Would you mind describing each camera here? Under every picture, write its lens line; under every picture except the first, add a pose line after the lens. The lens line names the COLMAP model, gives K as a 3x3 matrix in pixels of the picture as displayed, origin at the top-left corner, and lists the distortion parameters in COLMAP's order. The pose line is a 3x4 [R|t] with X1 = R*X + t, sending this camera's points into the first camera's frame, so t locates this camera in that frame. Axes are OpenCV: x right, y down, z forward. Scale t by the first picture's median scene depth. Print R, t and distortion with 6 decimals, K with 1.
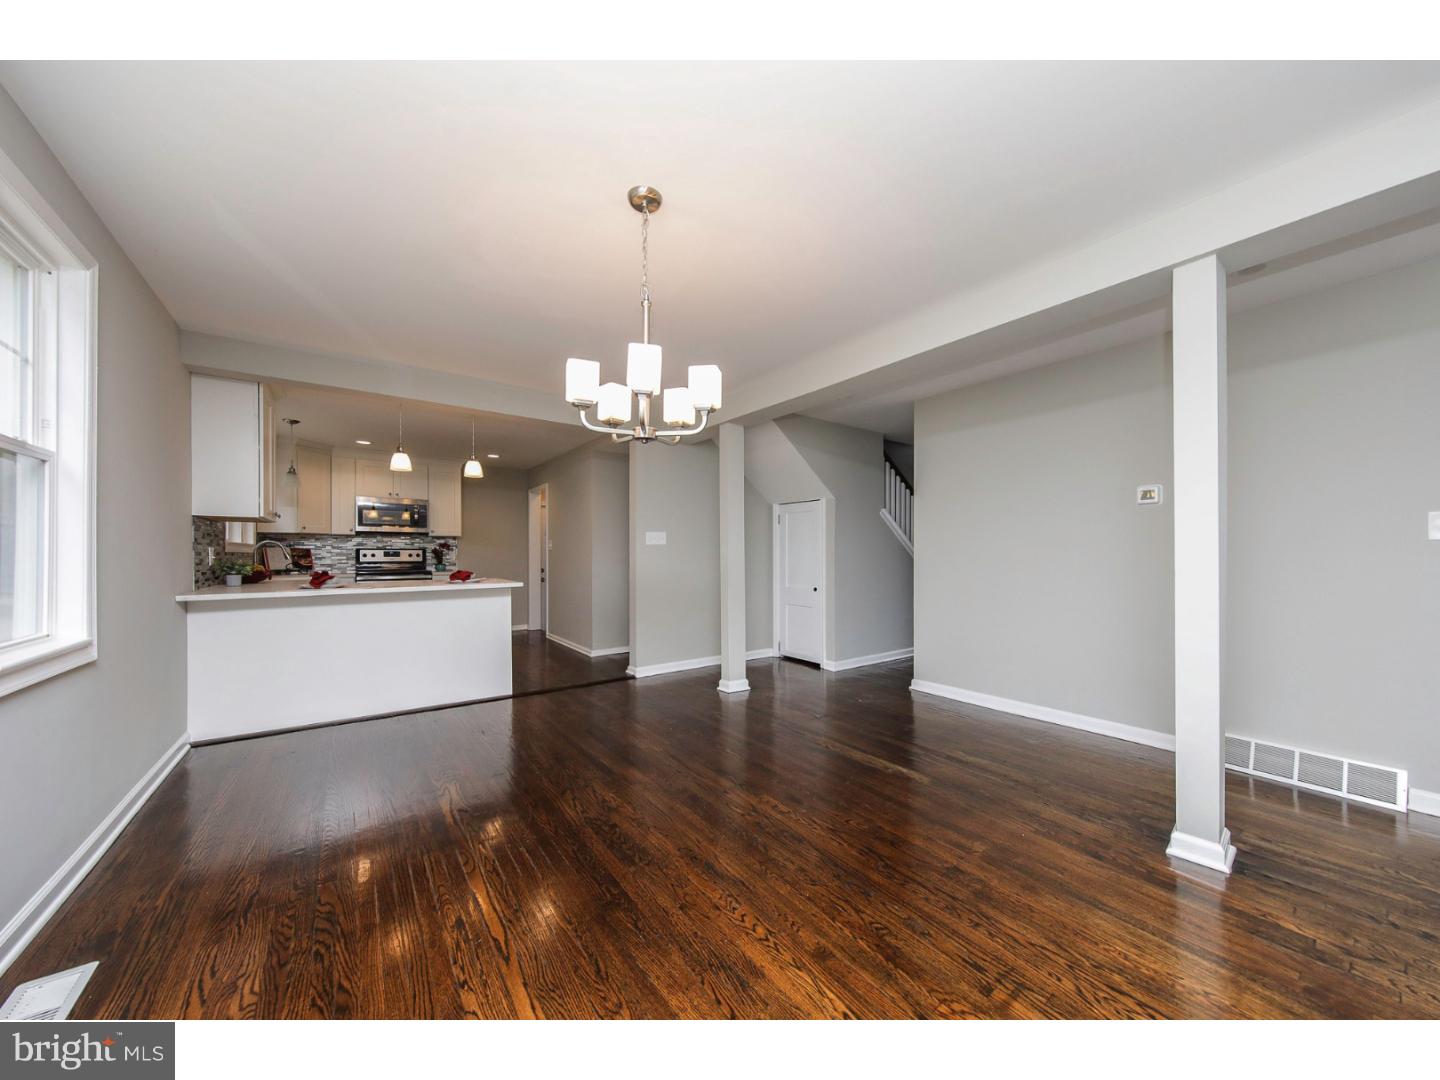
lens RADIAL K [[518.3, 0, 728.2], [0, 518.3, 552.2], [0, 0, 1]] dist [0.001413, 0.000272]
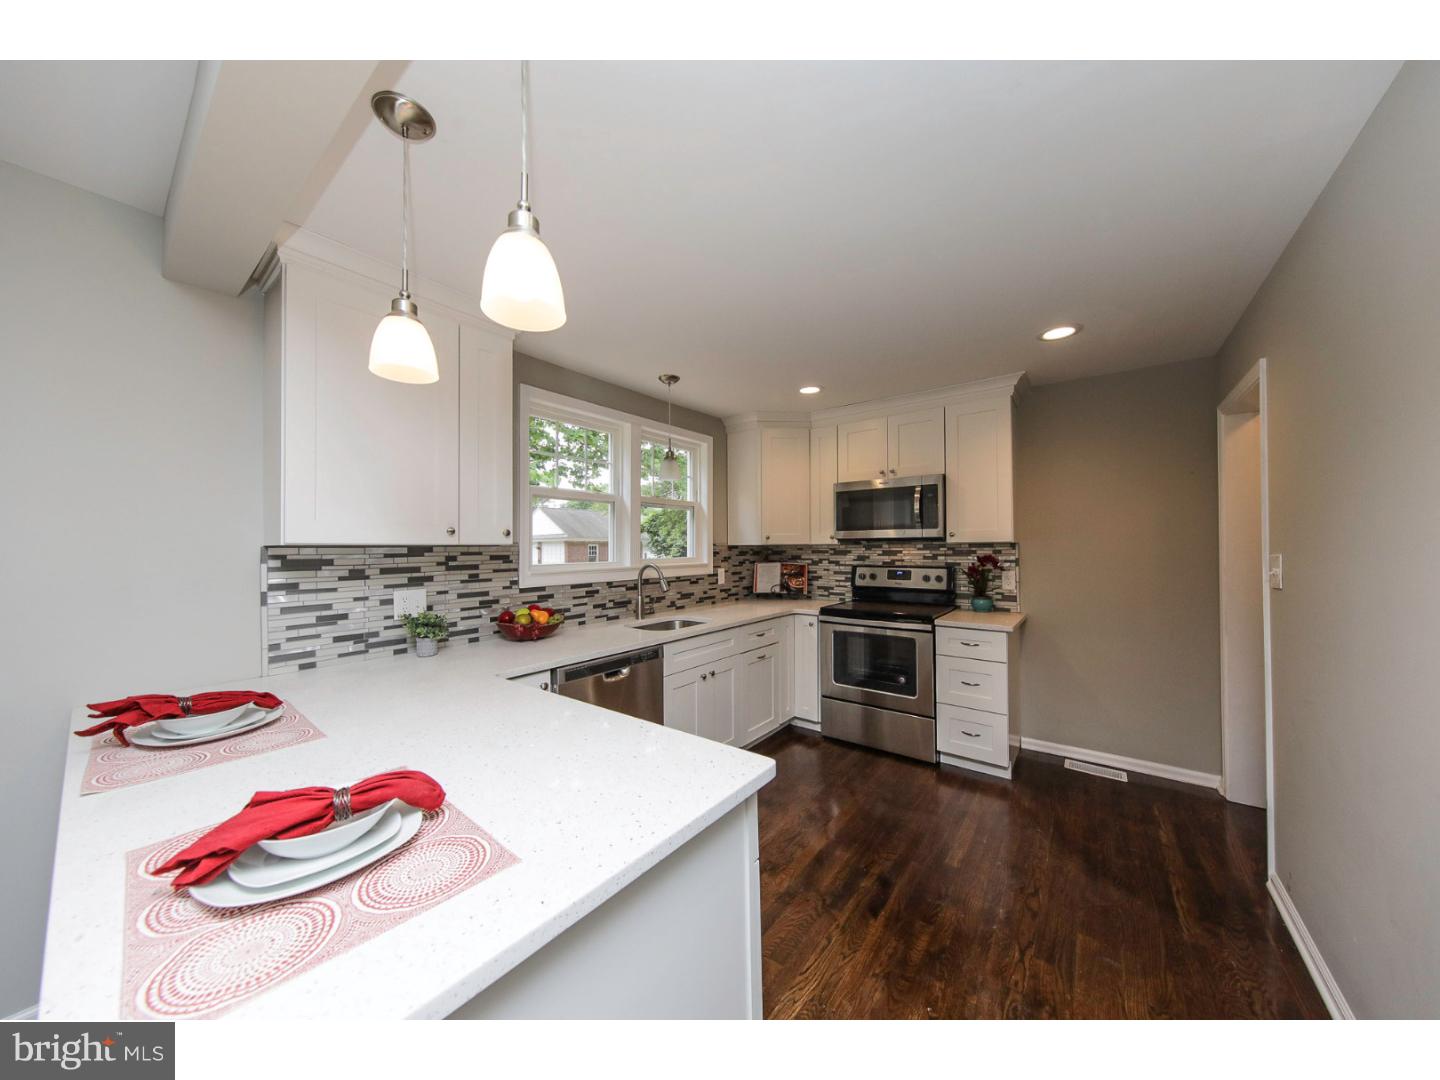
lens RADIAL K [[475.6, 0, 716.3], [0, 475.6, 548.0], [0, 0, 1]] dist [-0.000503, 0.000102]
pose [[0.269716, 0.000287, -0.962940, -0.215756], [0.011138, 0.999932, 0.003418, -0.035961], [0.962875, -0.011647, 0.269695, 0.761826]]
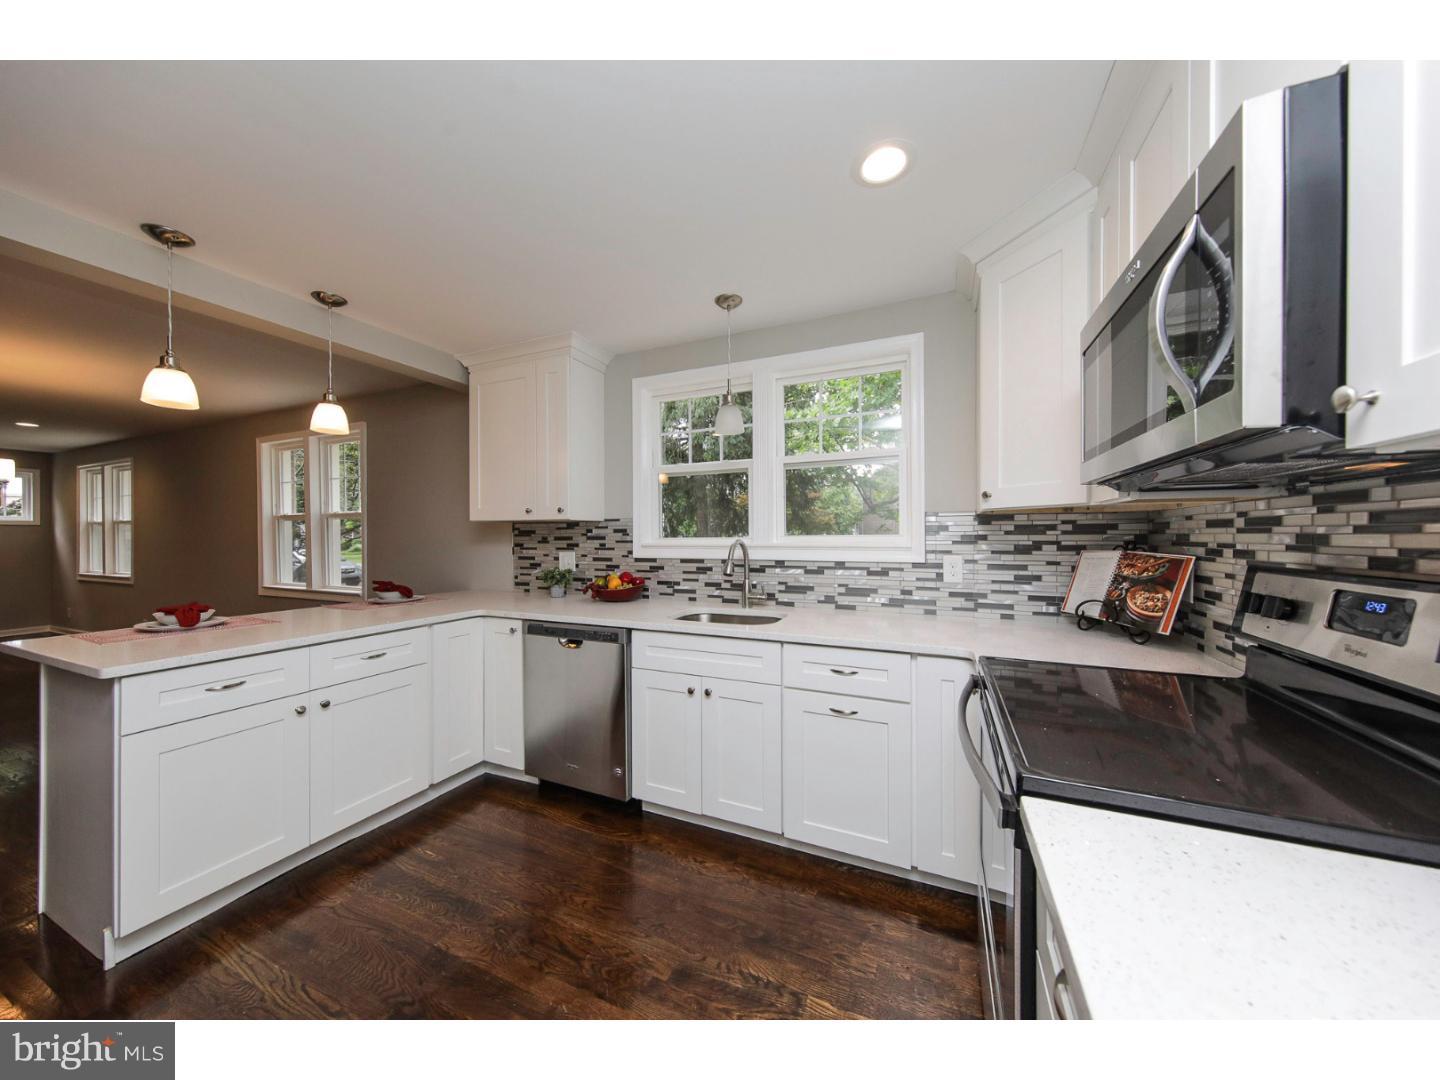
lens RADIAL K [[475.6, 0, 725.7], [0, 475.6, 539.1], [0, 0, 1]] dist [-0.000503, 0.000102]
pose [[-0.858000, 0.008909, -0.513572, -0.509825], [0.007290, 0.999960, 0.005167, -0.021046], [0.513598, 0.000690, -0.858031, 1.184581]]
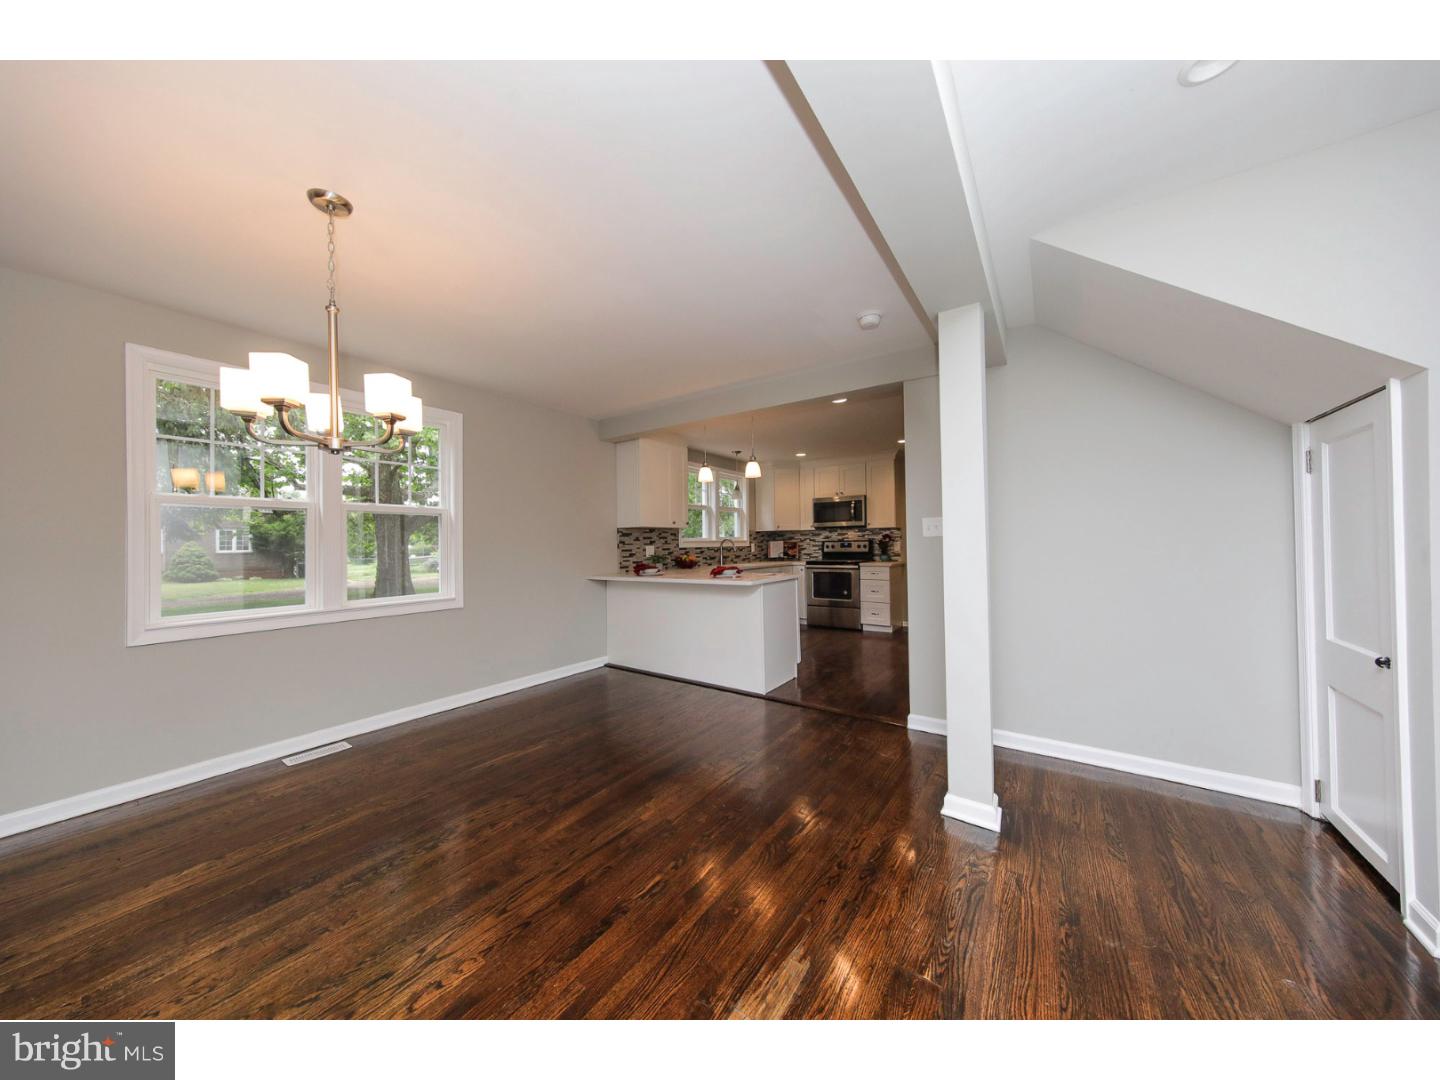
lens RADIAL K [[475.6, 0, 714.9], [0, 475.6, 539.5], [0, 0, 1]] dist [-0.000503, 0.000102]
pose [[0.316998, -0.009123, -0.948382, 0.294010], [0.017121, 0.999846, -0.003895, -0.011739], [0.948272, -0.015003, 0.317105, 0.458287]]
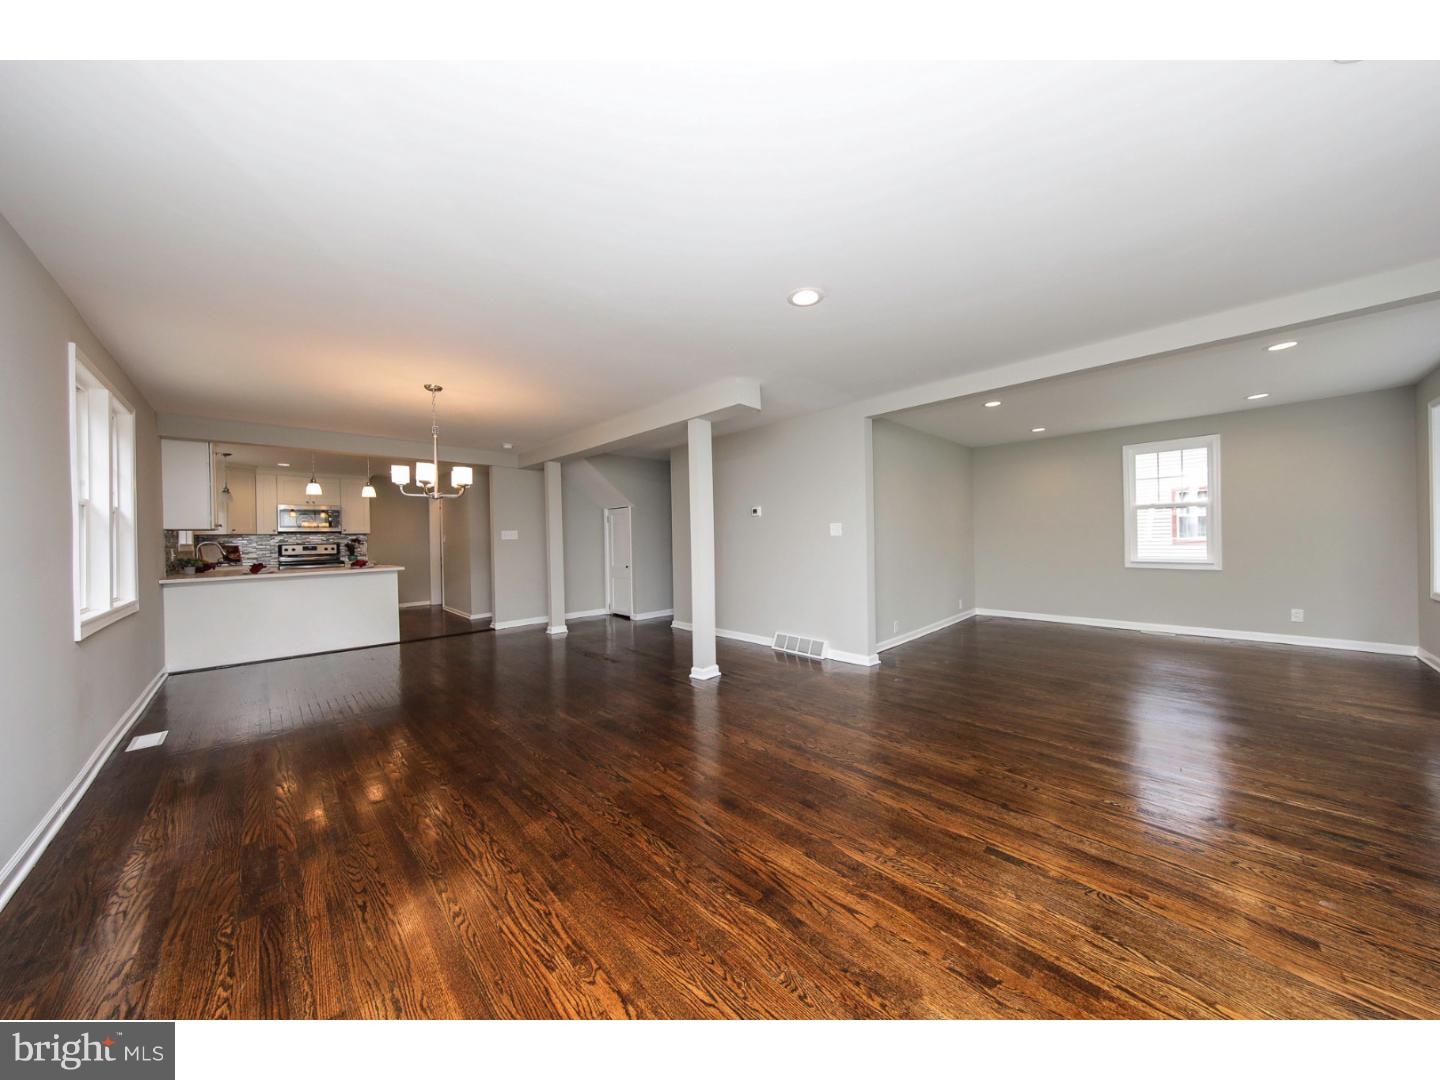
lens RADIAL K [[475.6, 0, 735.0], [0, 475.6, 535.2], [0, 0, 1]] dist [-0.000503, 0.000102]
pose [[0.988617, -0.017066, 0.149482, 0.250108], [0.017064, 0.999854, 0.001298, -0.014290], [-0.149482, 0.001267, 0.988764, -0.371197]]
